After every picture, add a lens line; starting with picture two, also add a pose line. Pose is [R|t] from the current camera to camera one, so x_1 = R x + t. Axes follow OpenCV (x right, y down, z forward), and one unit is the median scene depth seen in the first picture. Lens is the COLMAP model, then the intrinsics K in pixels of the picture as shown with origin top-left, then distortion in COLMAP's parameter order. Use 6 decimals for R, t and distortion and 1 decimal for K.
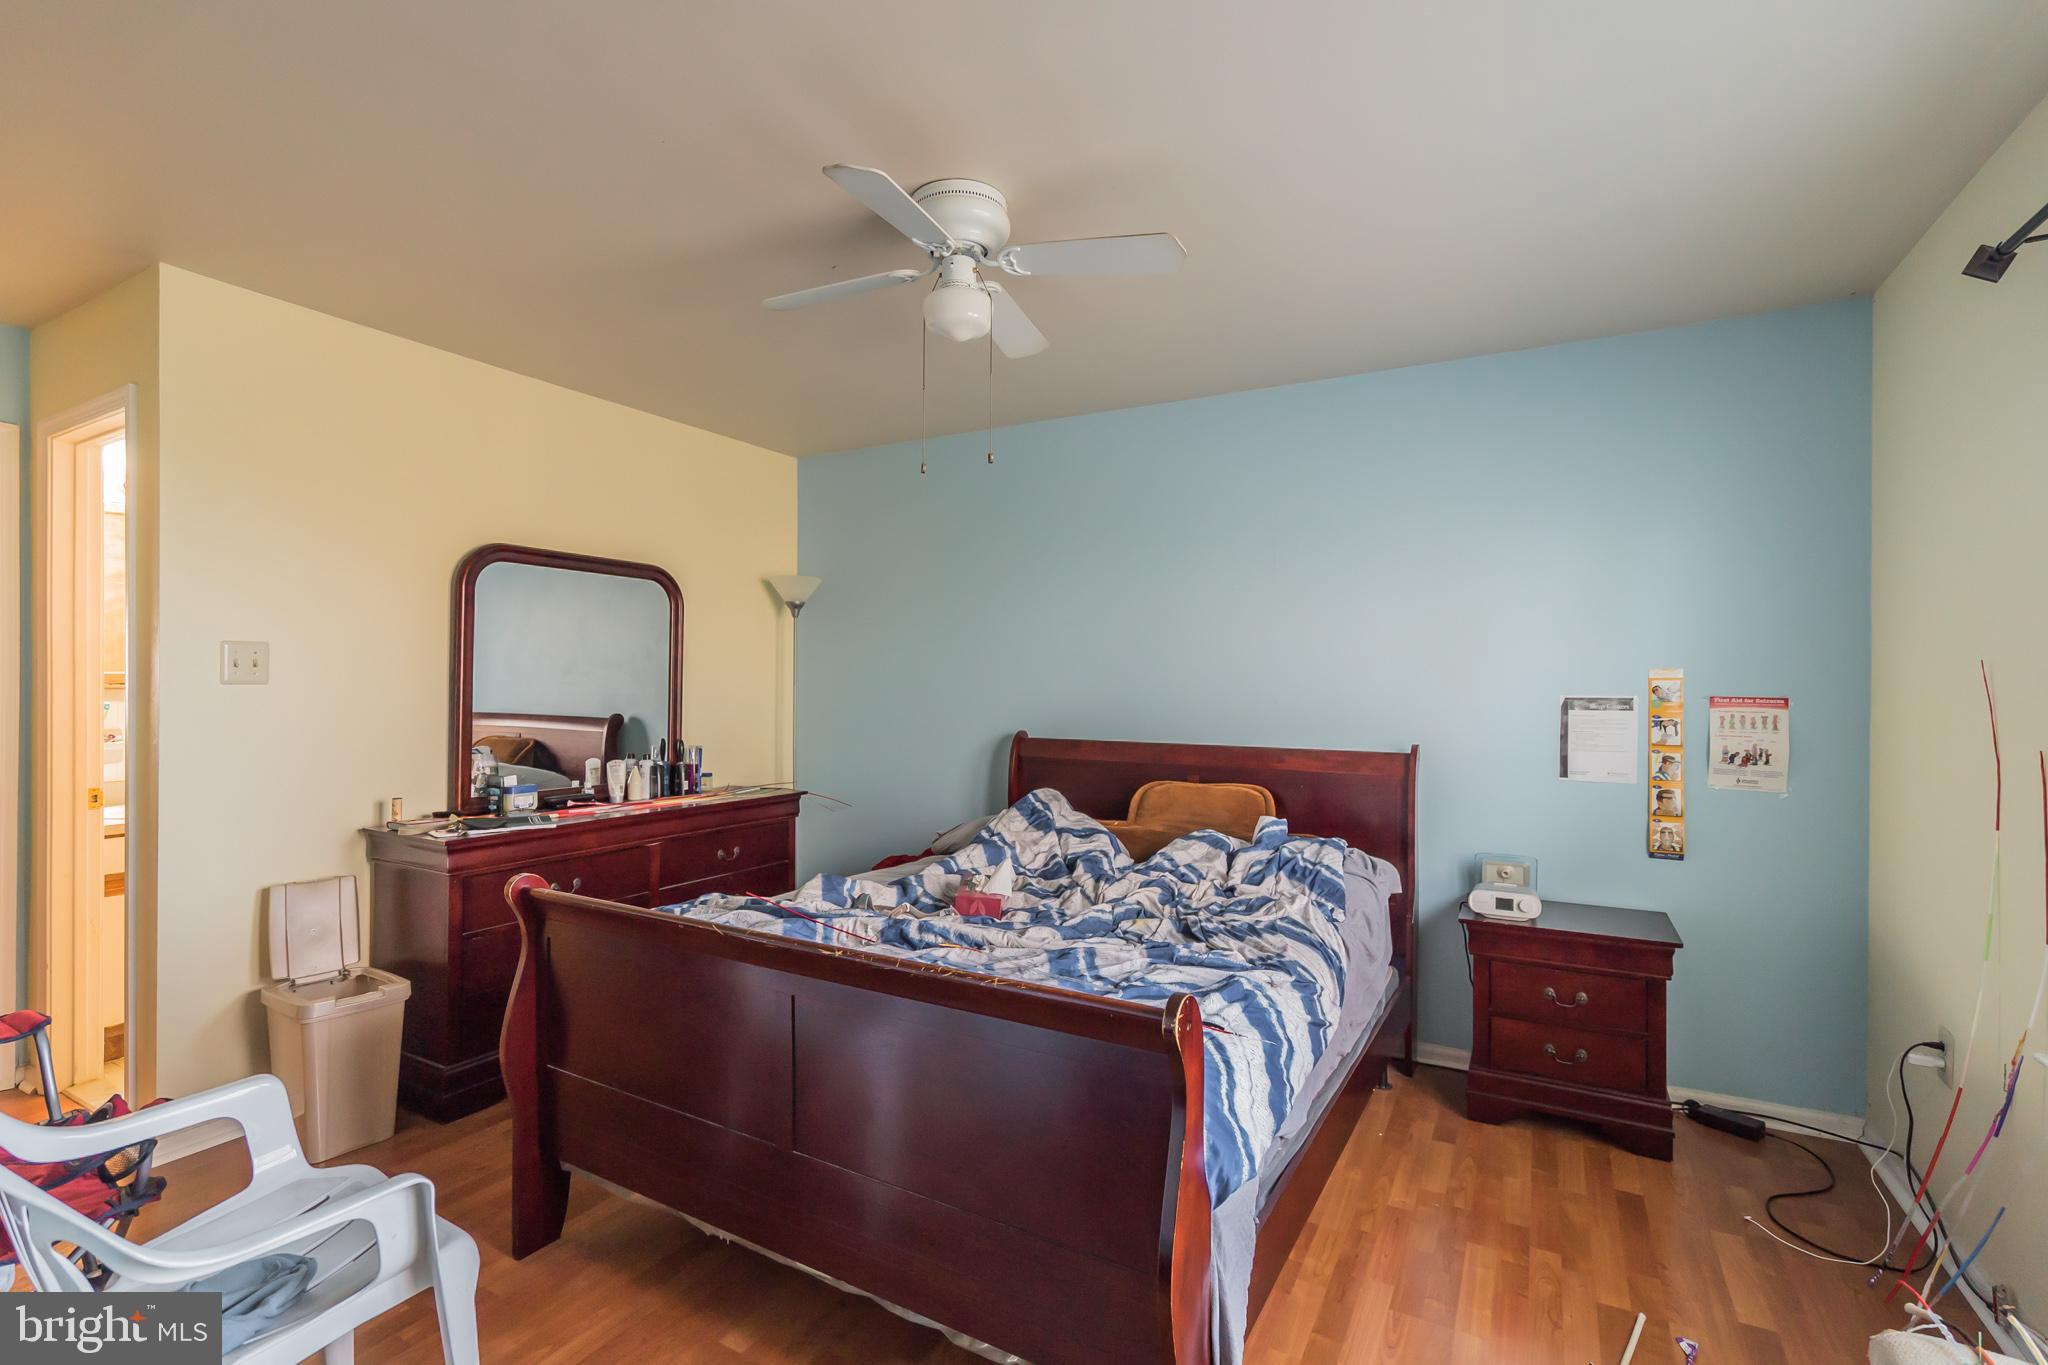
lens RADIAL K [[939.7, 0, 1023.1], [0, 939.7, 687.2], [0, 0, 1]] dist [-0.003545, 0.002247]
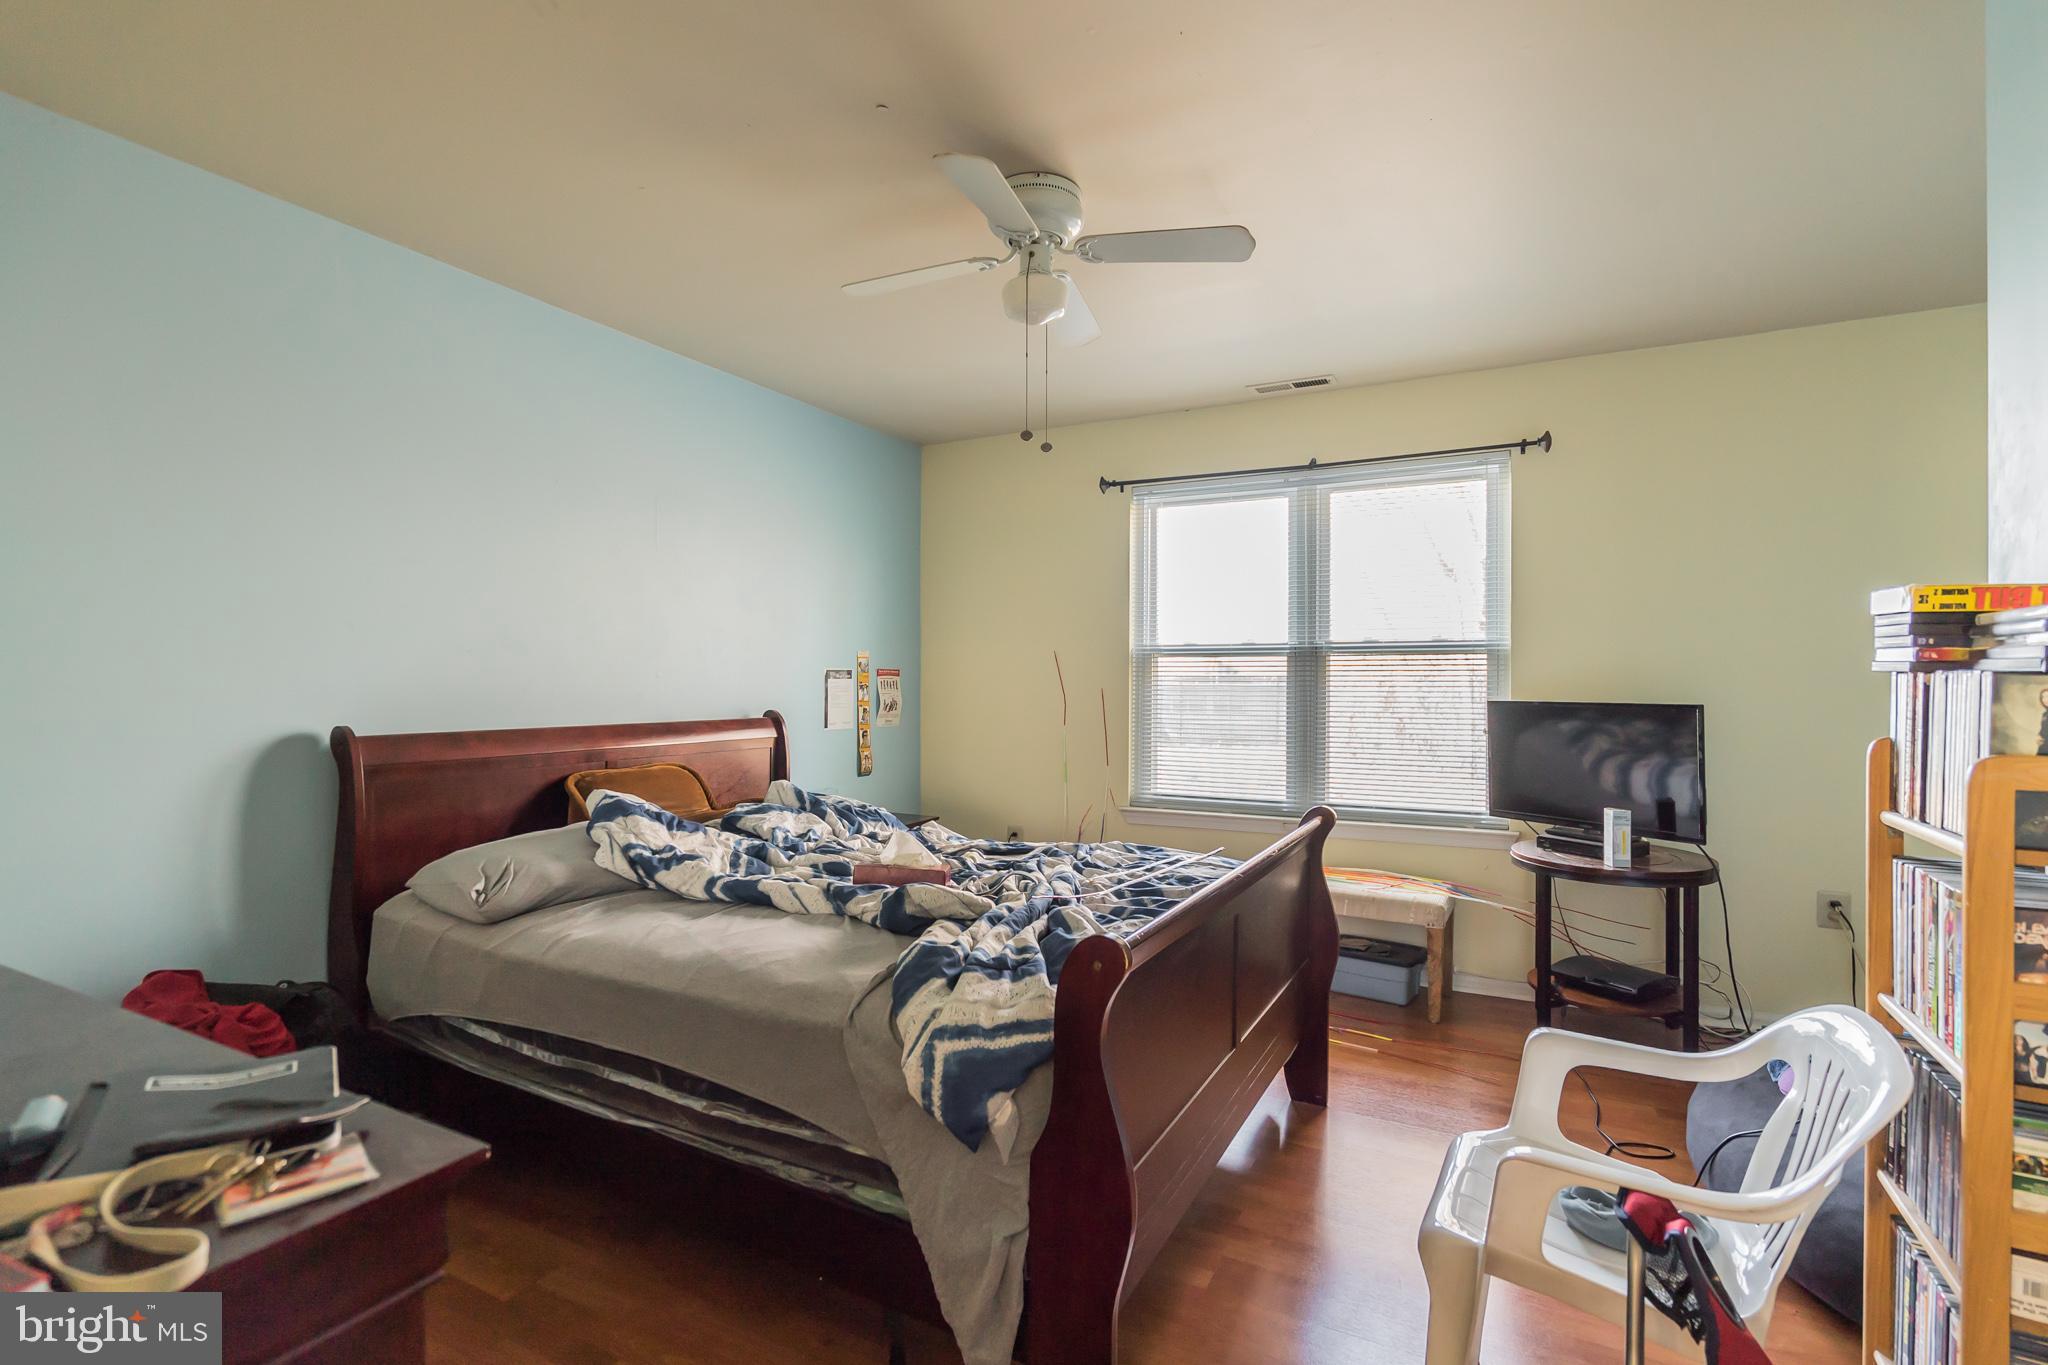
lens RADIAL K [[939.7, 0, 1027.7], [0, 939.7, 681.3], [0, 0, 1]] dist [-0.003545, 0.002247]
pose [[-0.005787, -0.011439, 0.999918, -0.830880], [-0.000866, 0.999934, 0.011434, 0.012436], [-0.999983, -0.000800, -0.005797, 0.741489]]
